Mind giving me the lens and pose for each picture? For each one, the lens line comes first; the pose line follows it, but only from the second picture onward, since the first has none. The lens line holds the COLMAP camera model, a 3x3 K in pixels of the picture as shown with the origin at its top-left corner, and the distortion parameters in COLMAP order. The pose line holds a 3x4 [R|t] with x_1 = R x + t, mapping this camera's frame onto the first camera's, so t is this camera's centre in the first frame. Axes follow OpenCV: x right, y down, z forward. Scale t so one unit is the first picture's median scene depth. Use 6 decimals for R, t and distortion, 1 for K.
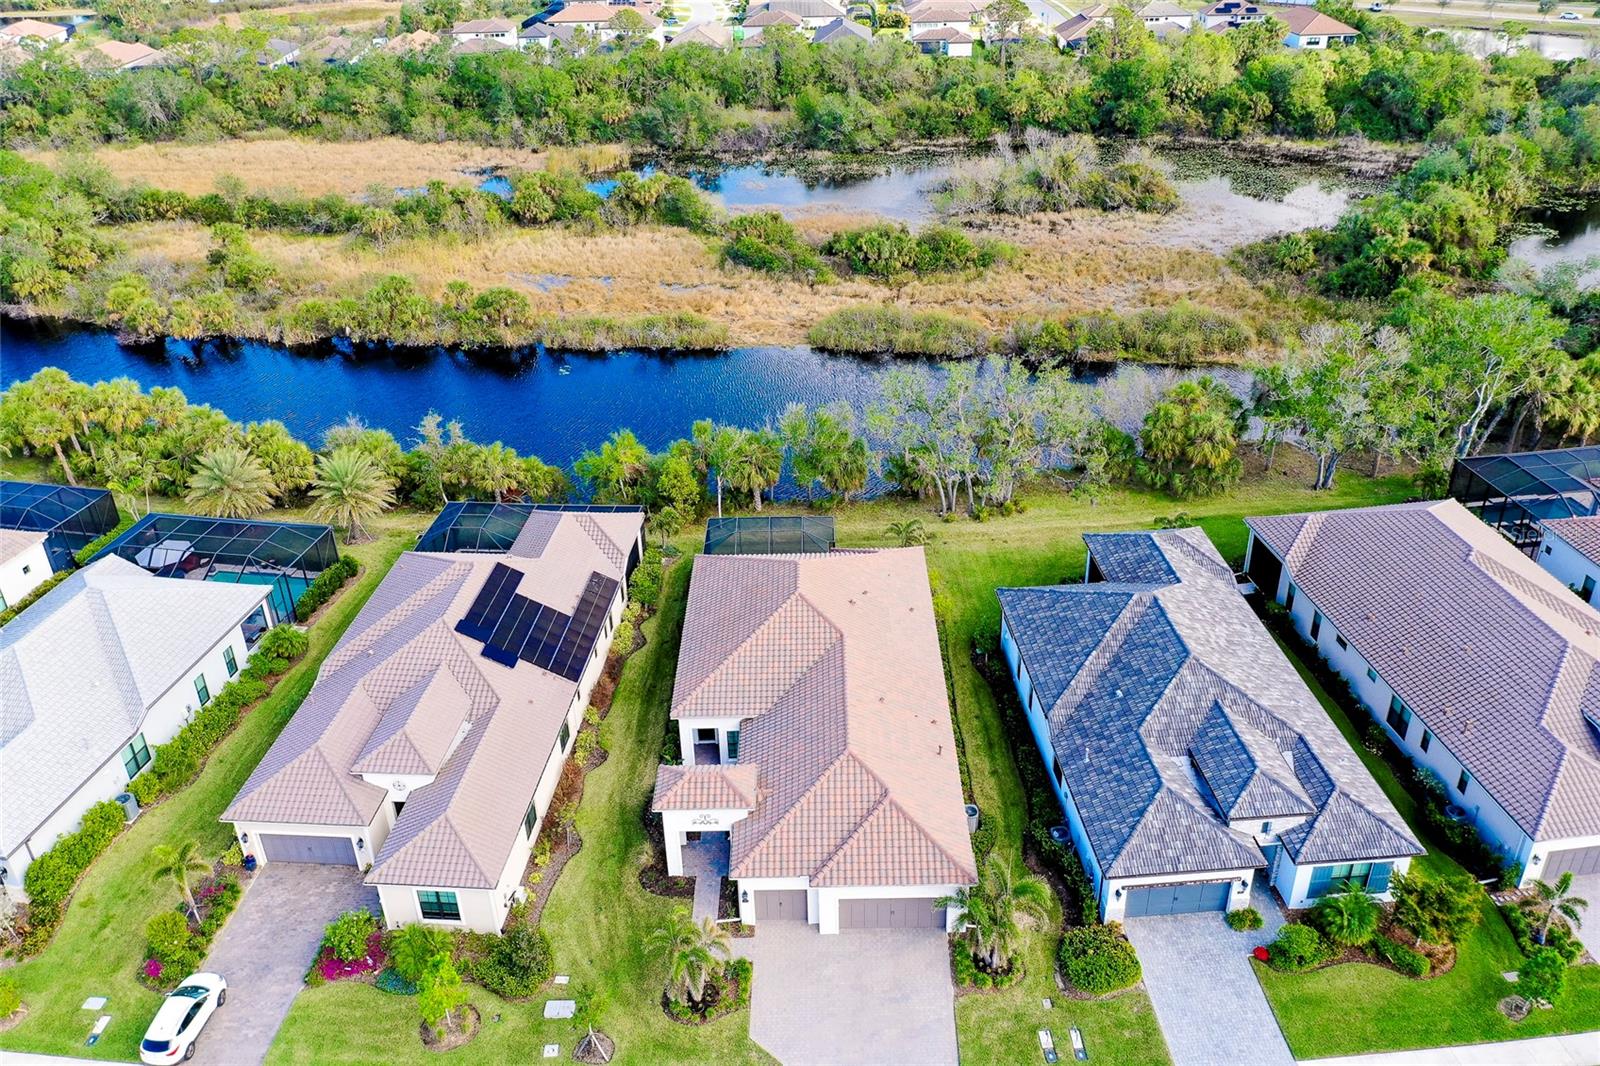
lens RADIAL K [[1272.8, 0, 800.0], [0, 1272.8, 533.0], [0, 0, 1]] dist [-0.000608, 0.002009]
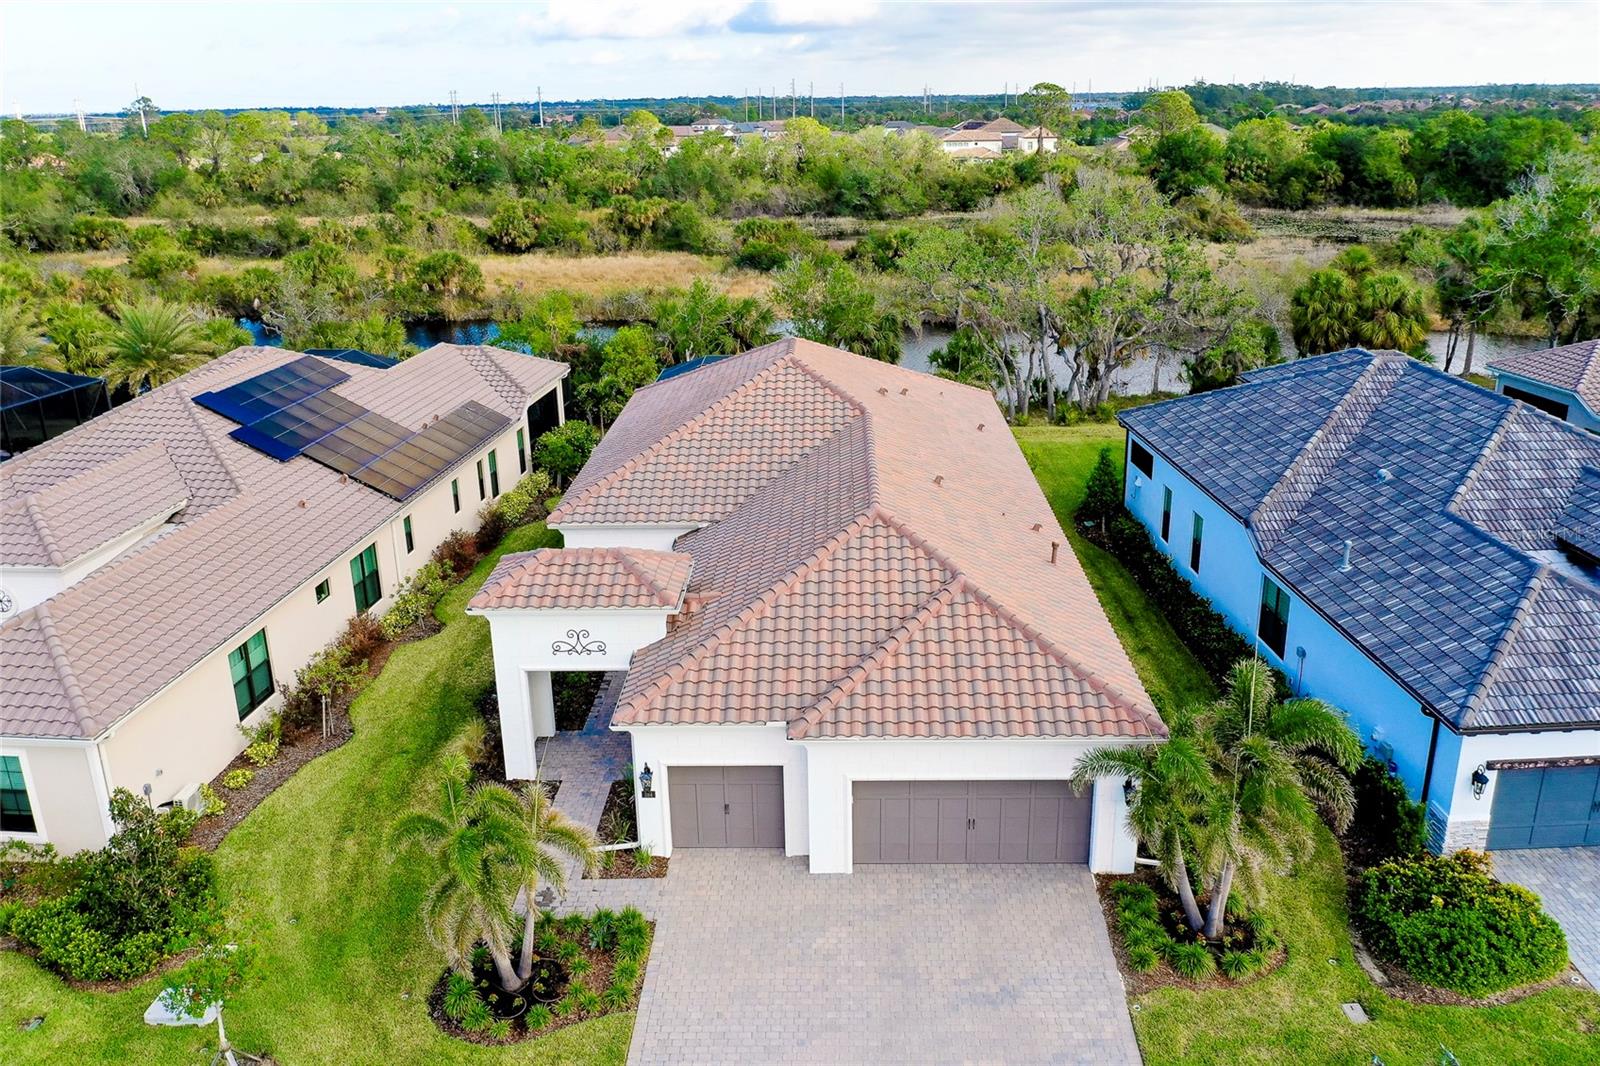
lens RADIAL K [[1271.1, 0, 800.0], [0, 1271.1, 533.0], [0, 0, 1]] dist [-0.006195, 0.002199]
pose [[0.999729, 0.013323, -0.019065, 0.007294], [-0.016437, 0.984629, -0.173886, 0.105251], [0.016455, 0.174152, 0.984581, 0.204464]]
